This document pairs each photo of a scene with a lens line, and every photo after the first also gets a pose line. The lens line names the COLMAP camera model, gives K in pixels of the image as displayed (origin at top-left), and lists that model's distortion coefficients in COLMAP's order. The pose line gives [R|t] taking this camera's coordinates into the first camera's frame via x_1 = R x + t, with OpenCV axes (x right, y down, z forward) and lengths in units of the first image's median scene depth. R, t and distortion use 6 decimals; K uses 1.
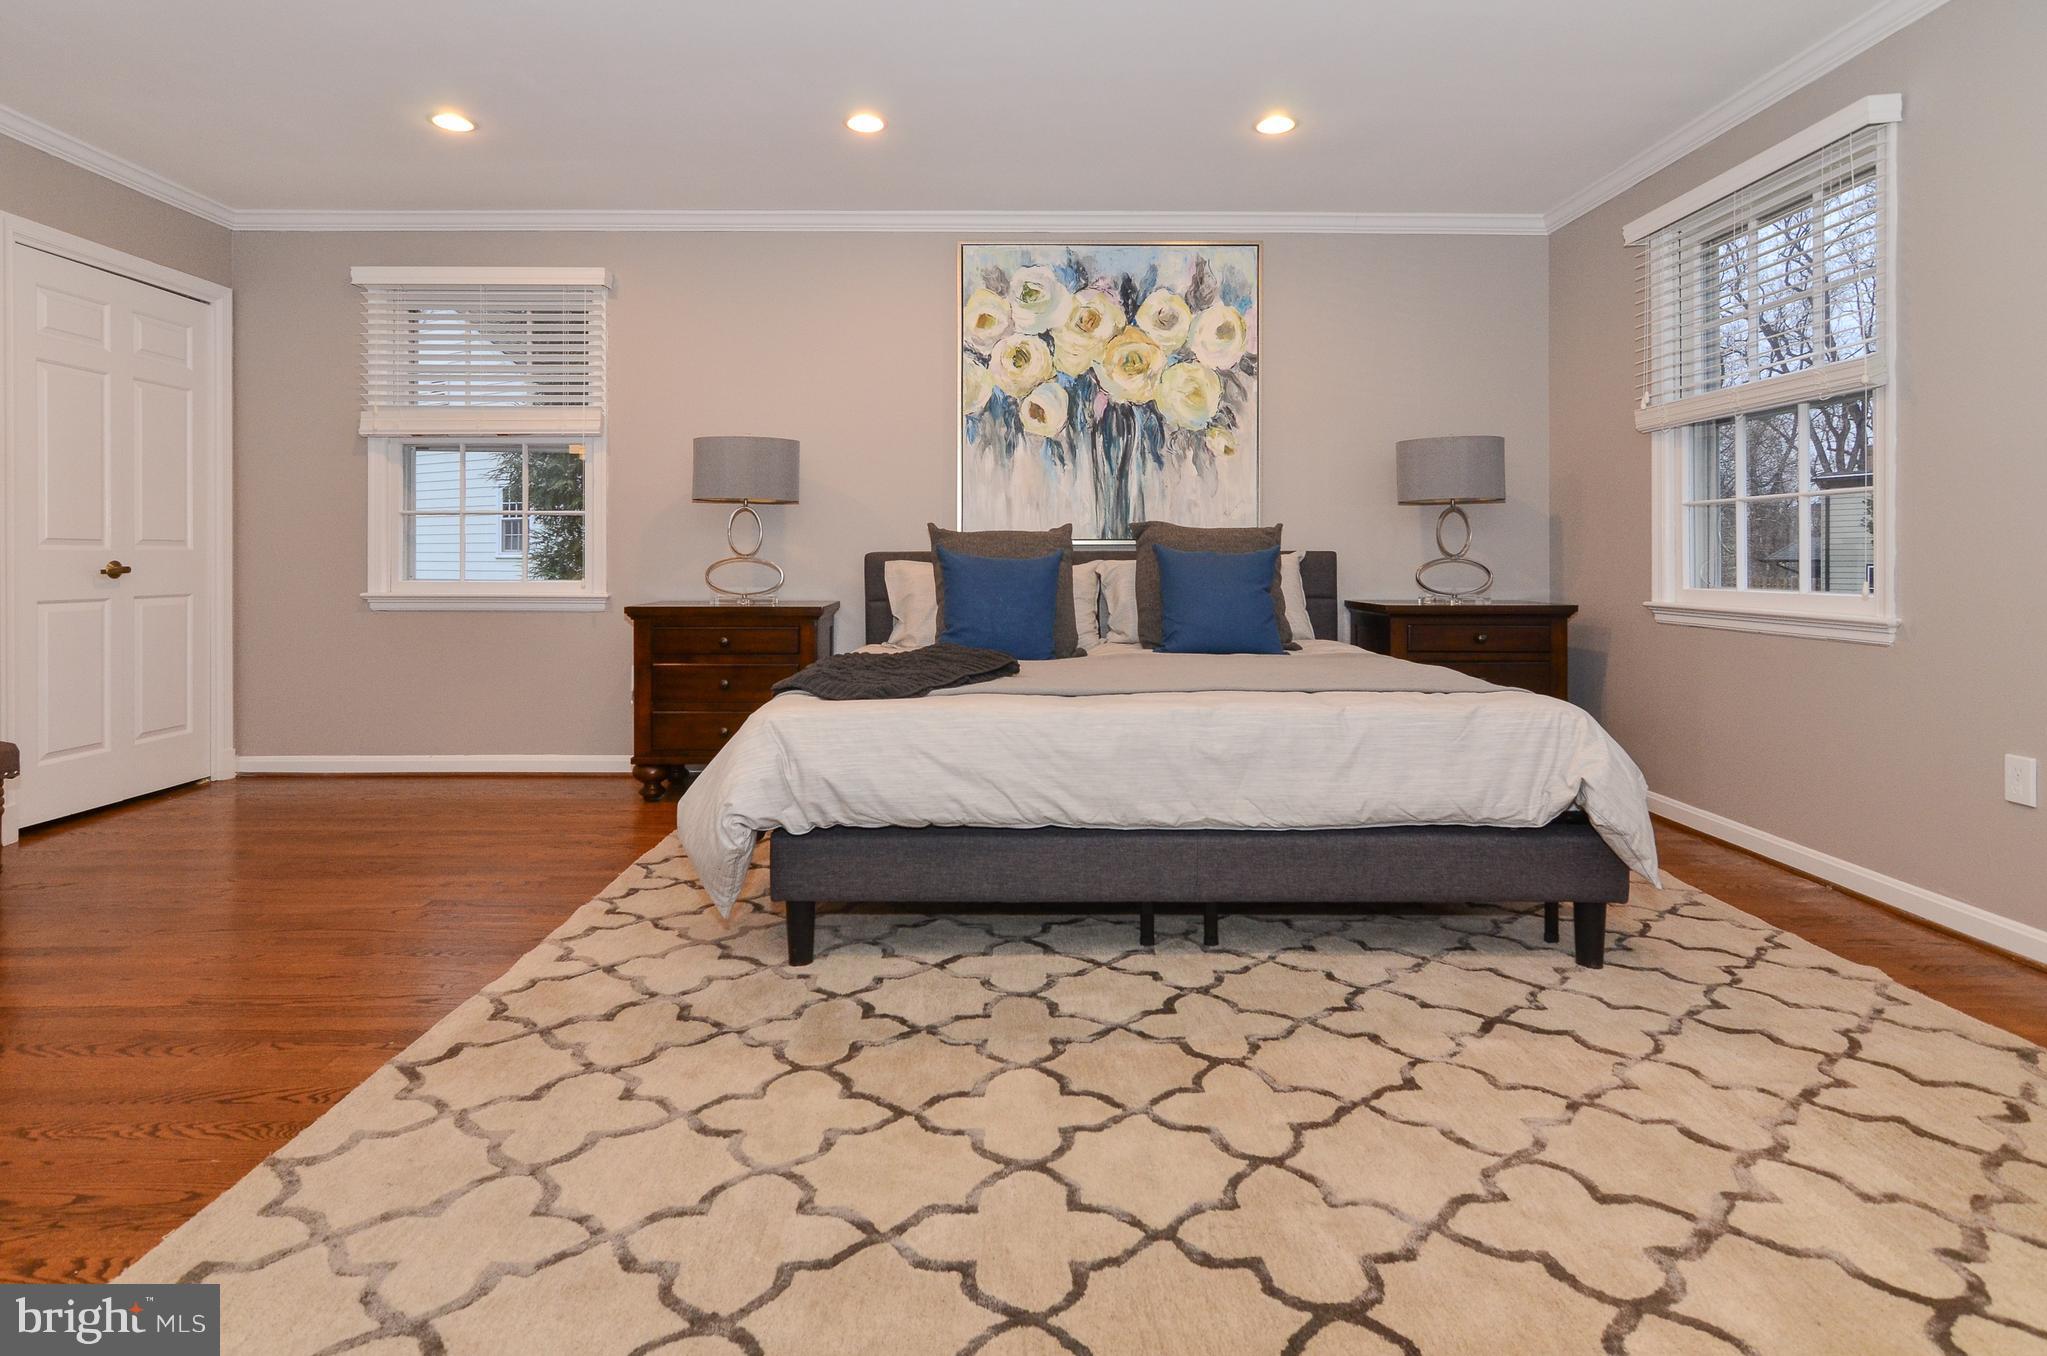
lens RADIAL K [[1034.6, 0, 1021.3], [0, 1034.6, 554.7], [0, 0, 1]] dist [-0.002078, -0.000711]
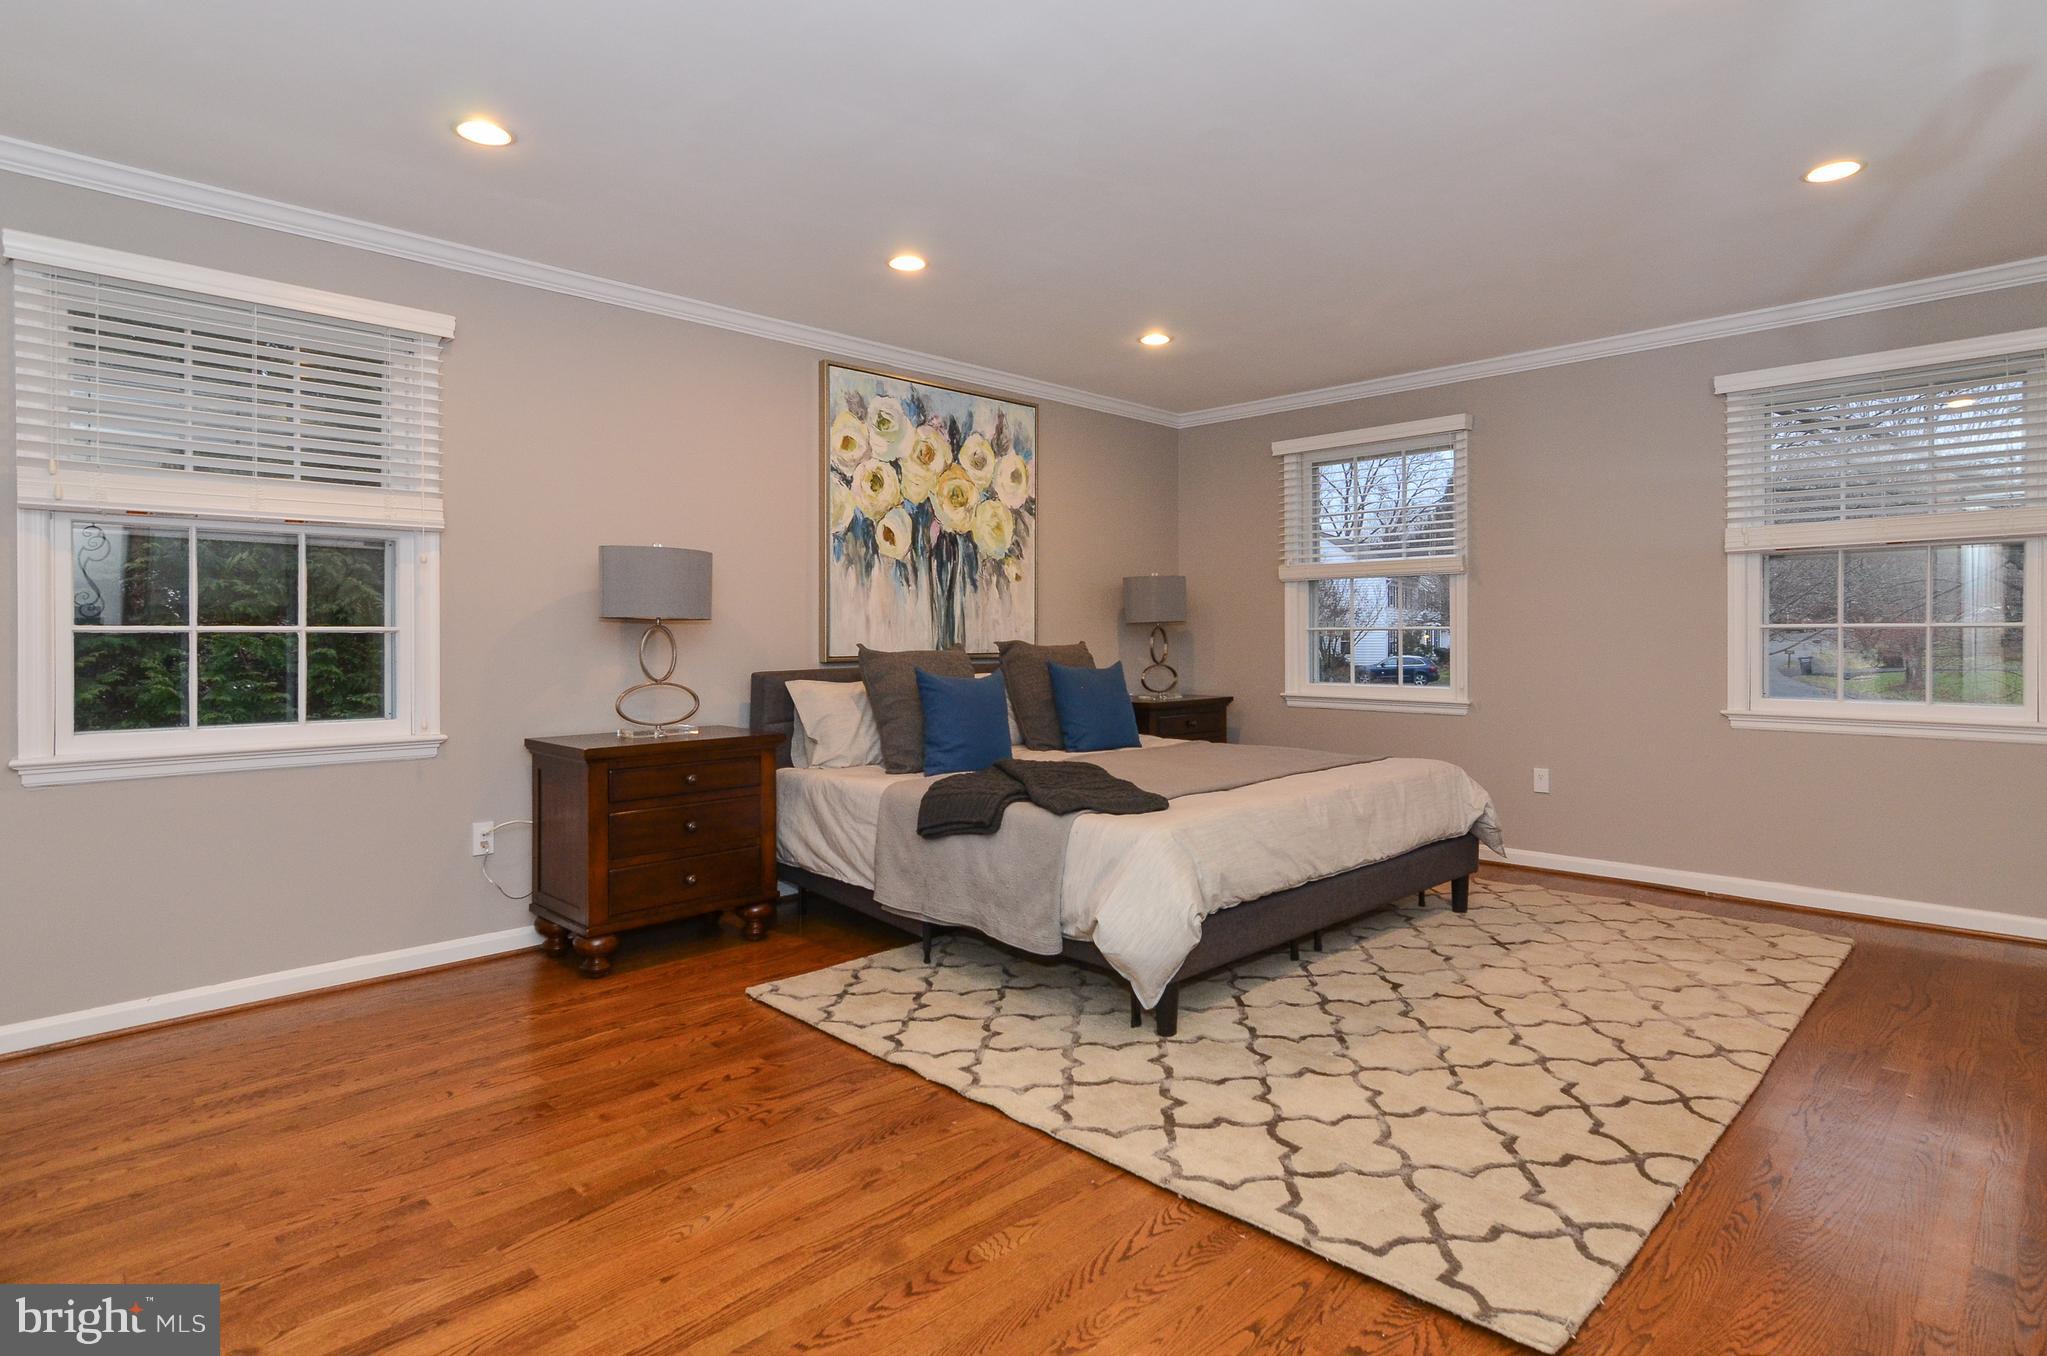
lens RADIAL K [[1060.2, 0, 1022.1], [0, 1060.2, 633.4], [0, 0, 1]] dist [-0.007474, 0.000527]
pose [[0.717442, -0.002539, 0.696614, -0.641995], [0.002411, 0.999996, 0.001161, -0.038289], [-0.696614, 0.000847, 0.717446, 0.127727]]
